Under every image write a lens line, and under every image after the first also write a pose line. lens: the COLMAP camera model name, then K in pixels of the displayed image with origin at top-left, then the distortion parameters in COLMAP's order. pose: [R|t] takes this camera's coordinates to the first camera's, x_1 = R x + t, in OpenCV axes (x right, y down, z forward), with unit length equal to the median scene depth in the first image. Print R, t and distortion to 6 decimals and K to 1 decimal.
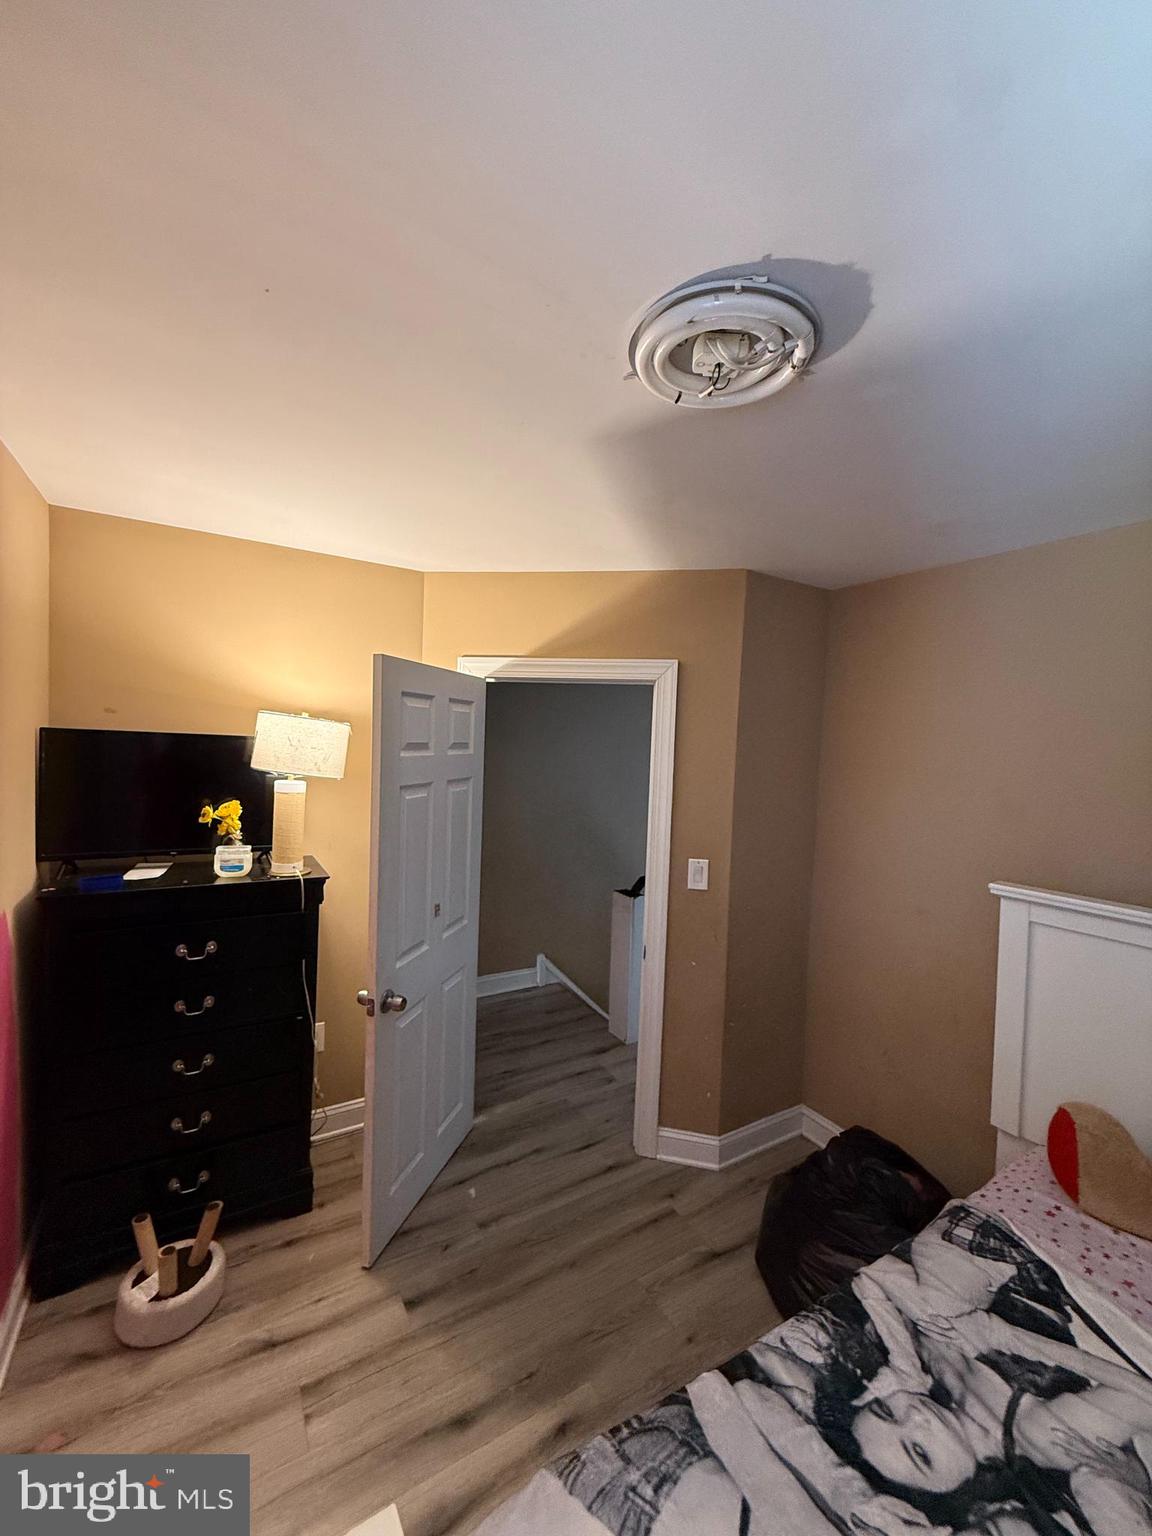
lens RADIAL K [[614.7, 0, 572.5], [0, 614.7, 765.5], [0, 0, 1]] dist [-0.000689, 0.000023]
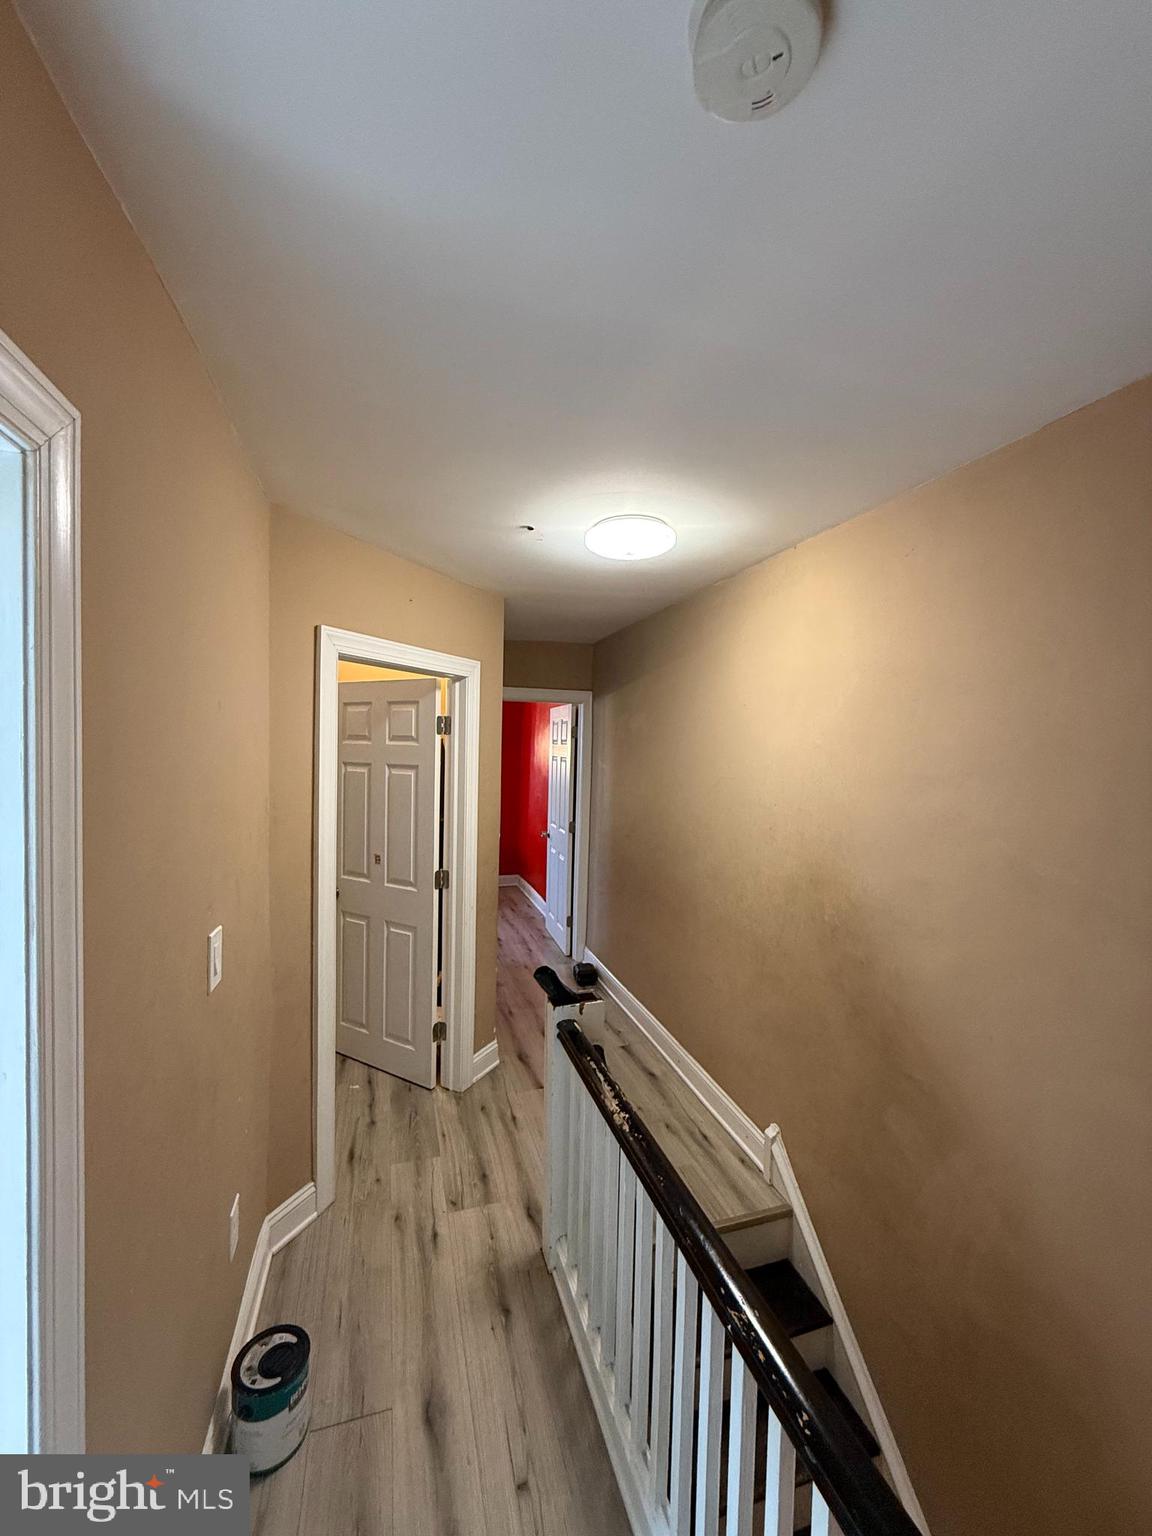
lens RADIAL K [[614.7, 0, 571.0], [0, 614.7, 769.5], [0, 0, 1]] dist [-0.000689, 0.000023]
pose [[-0.247784, -0.009952, -0.968764, 0.794062], [-0.074091, 0.997214, 0.008706, -0.003343], [0.965978, 0.073933, -0.247831, 1.398435]]
